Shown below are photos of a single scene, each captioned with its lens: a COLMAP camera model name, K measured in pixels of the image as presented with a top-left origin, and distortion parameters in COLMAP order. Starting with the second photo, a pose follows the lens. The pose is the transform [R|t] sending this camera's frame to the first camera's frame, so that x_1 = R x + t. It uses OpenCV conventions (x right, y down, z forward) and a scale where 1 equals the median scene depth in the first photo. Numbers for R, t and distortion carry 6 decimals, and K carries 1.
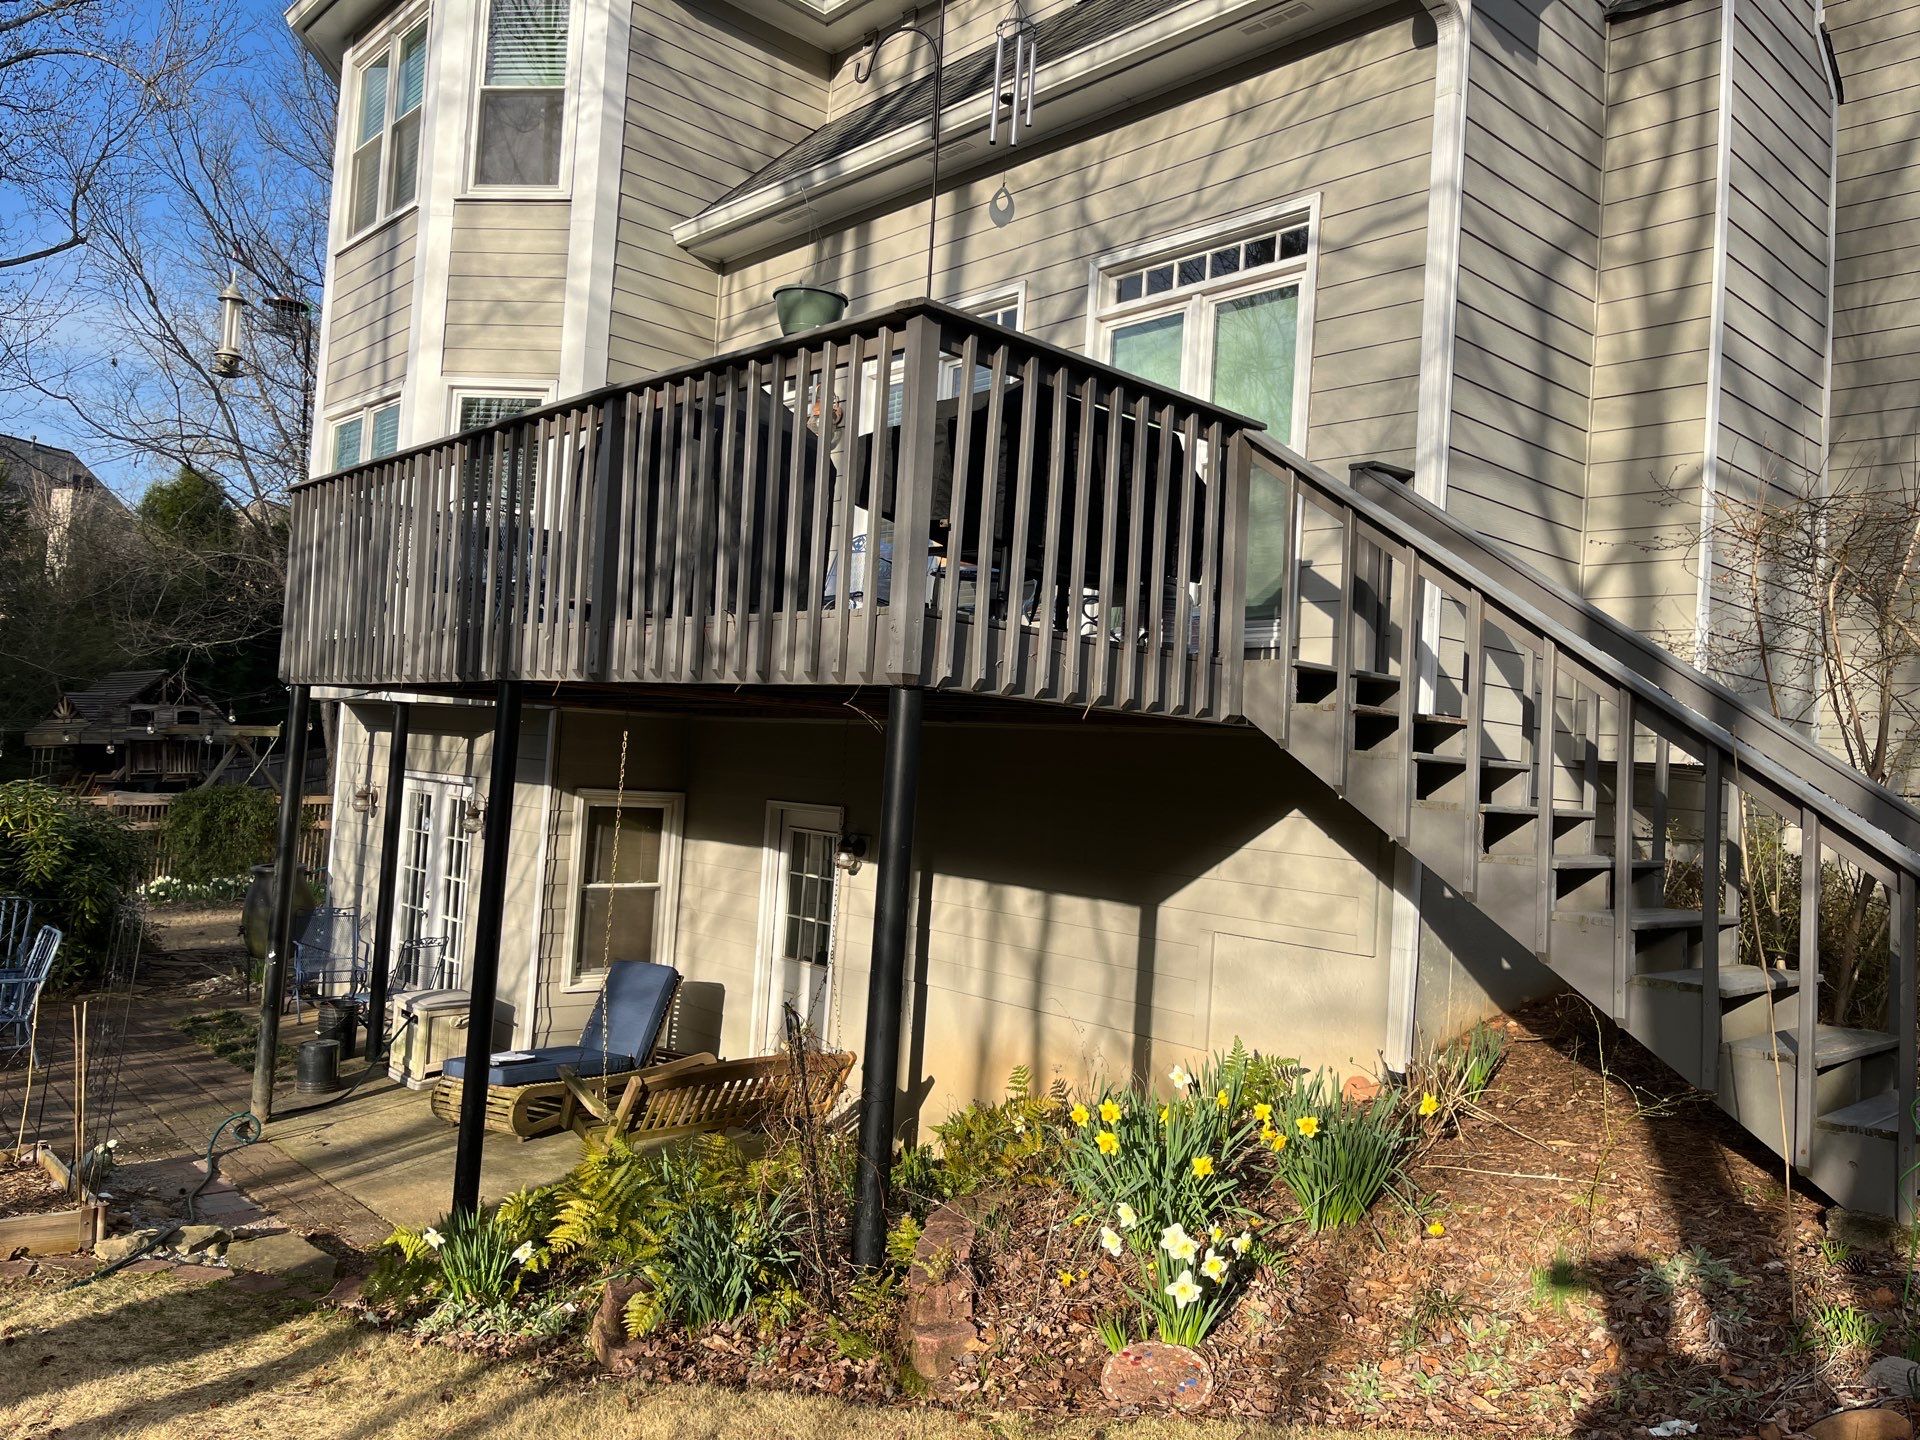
lens RADIAL K [[1432.7, 0, 947.3], [0, 1432.7, 699.9], [0, 0, 1]] dist [0.072093, -0.099678]
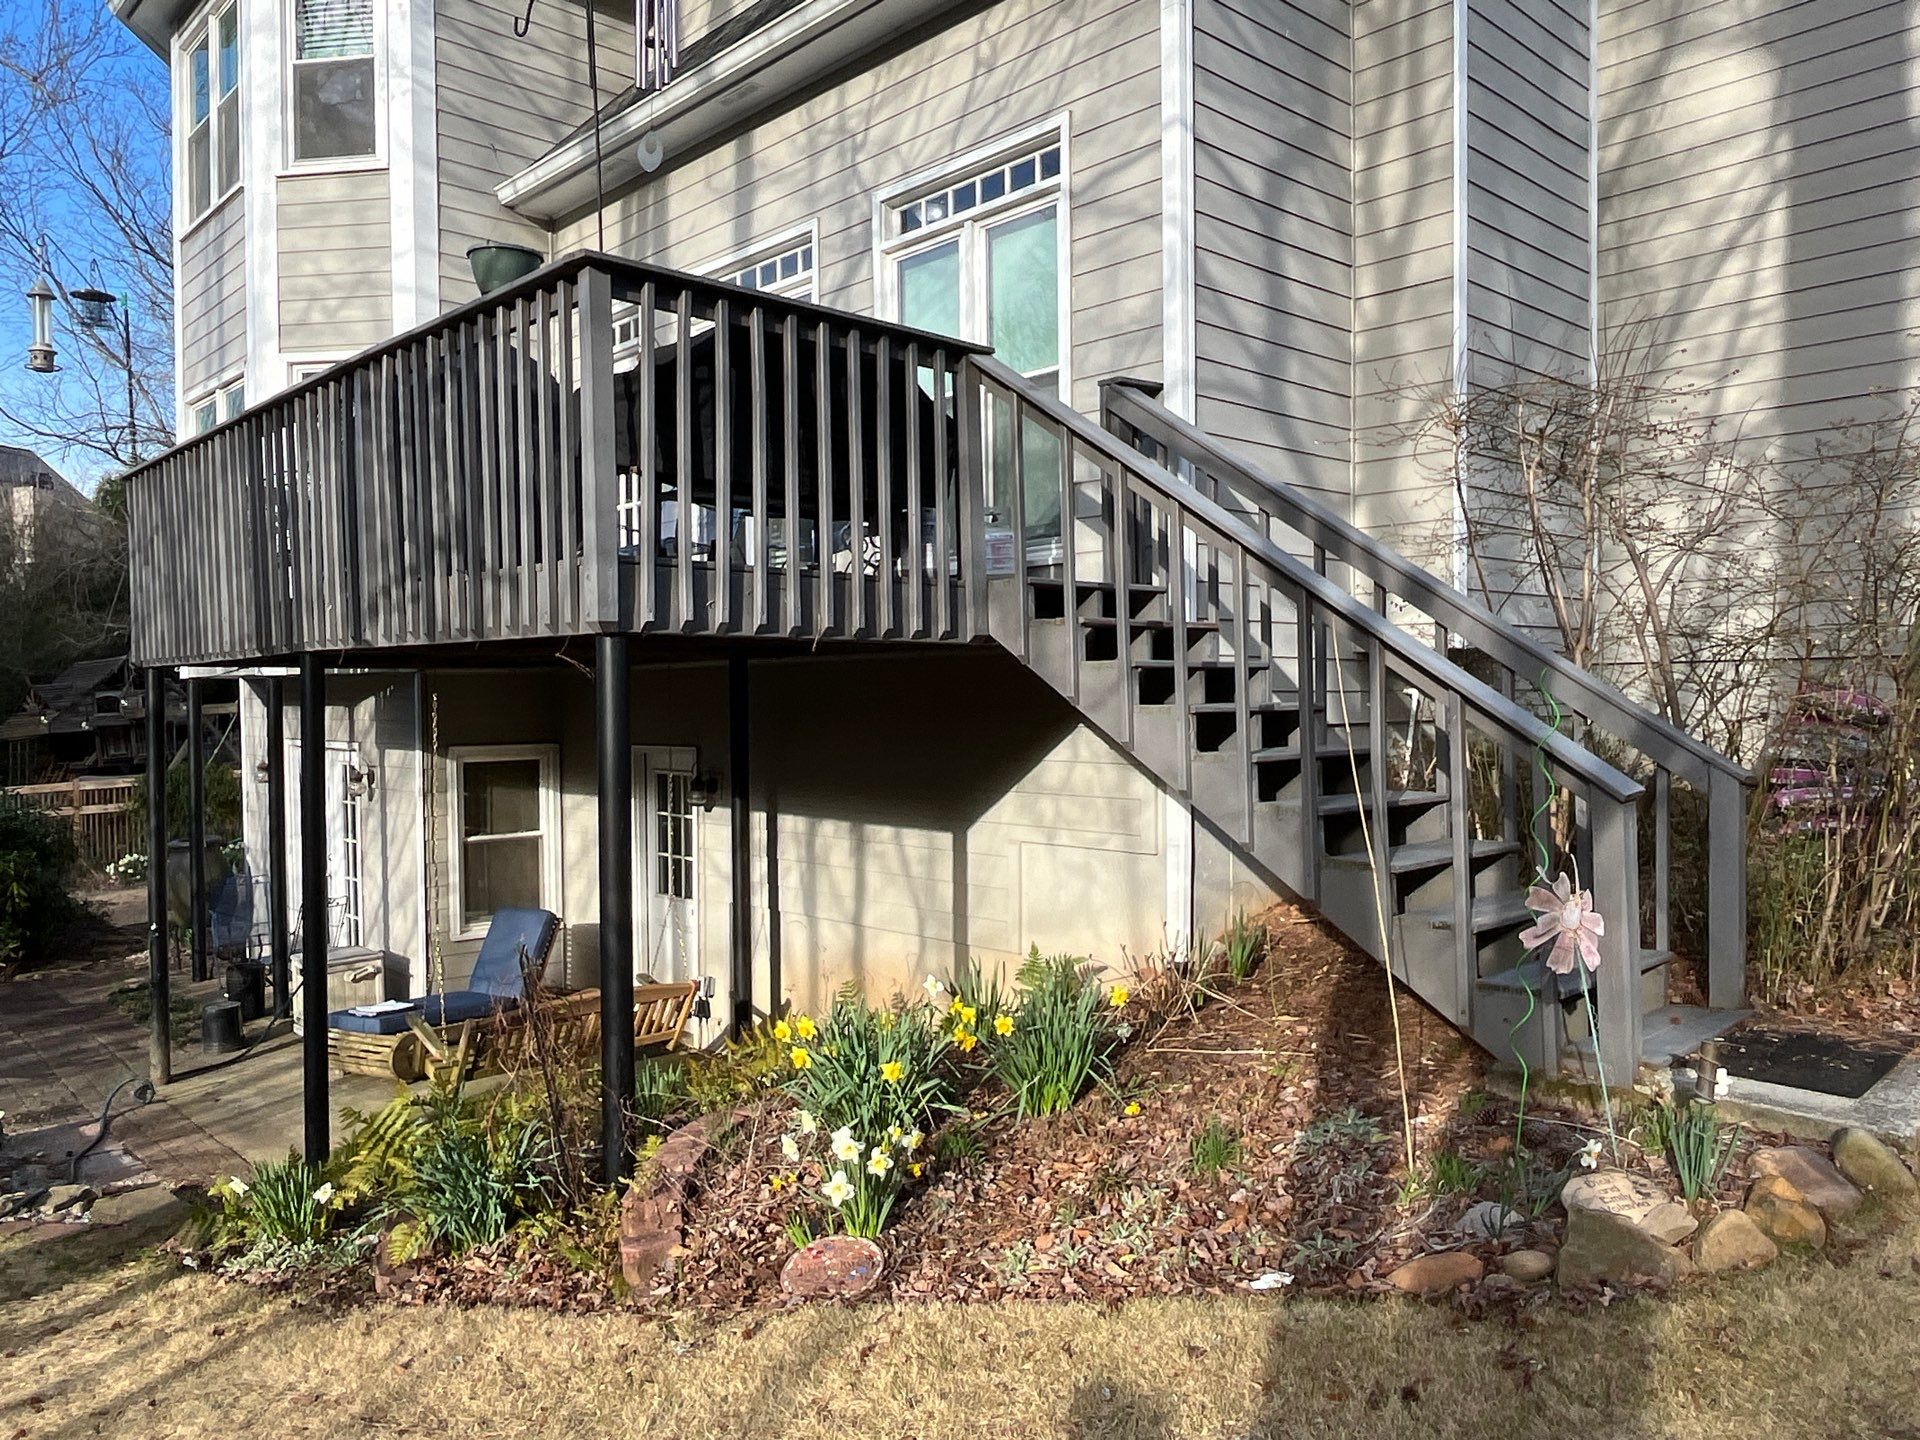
lens RADIAL K [[1393.0, 0, 929.2], [0, 1393.0, 715.3], [0, 0, 1]] dist [-0.007125, -0.007671]
pose [[0.997271, -0.073131, 0.010078, 0.148821], [0.072357, 0.995390, 0.062951, 0.002012], [-0.014635, -0.062050, 0.997966, 0.001913]]
